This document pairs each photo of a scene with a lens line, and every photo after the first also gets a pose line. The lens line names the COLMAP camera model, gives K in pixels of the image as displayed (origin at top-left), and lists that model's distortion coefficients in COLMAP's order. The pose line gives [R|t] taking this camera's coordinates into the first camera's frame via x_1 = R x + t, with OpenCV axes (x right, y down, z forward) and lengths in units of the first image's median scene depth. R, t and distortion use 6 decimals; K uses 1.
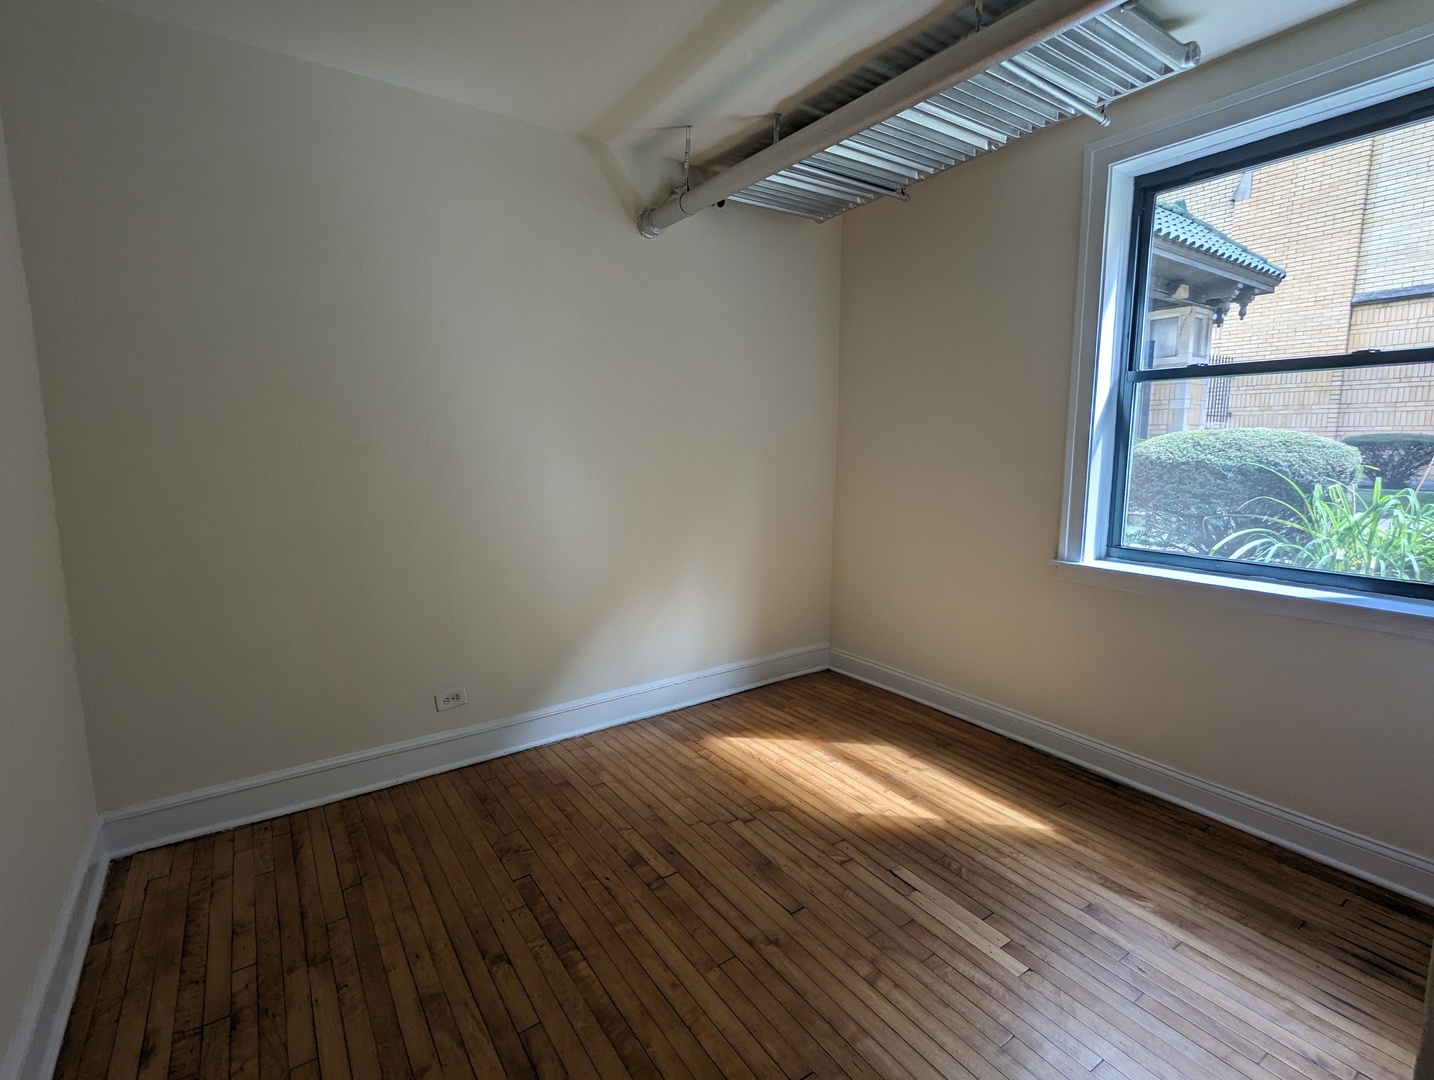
lens RADIAL K [[685.8, 0, 718.0], [0, 685.8, 537.6], [0, 0, 1]] dist [0.002522, 0.003027]
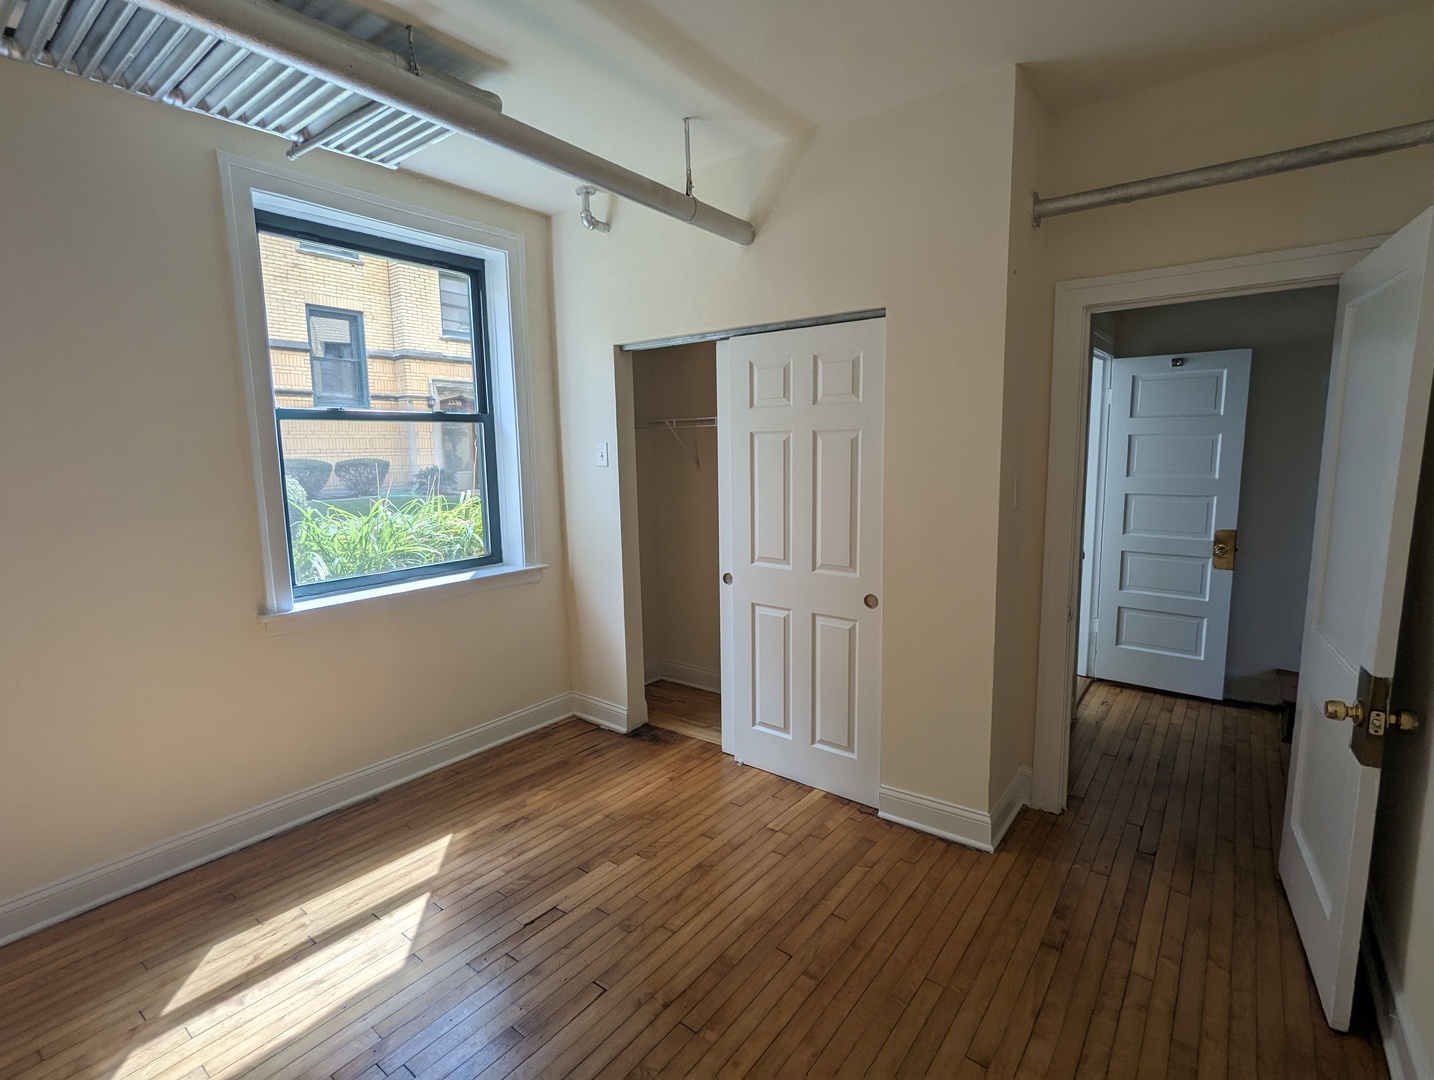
lens RADIAL K [[685.8, 0, 725.1], [0, 685.8, 538.9], [0, 0, 1]] dist [0.002522, 0.003027]
pose [[-0.312843, -0.121717, 0.941974, -0.564951], [0.151497, 0.972663, 0.175997, -0.142018], [-0.937645, 0.197765, -0.285851, 0.749184]]
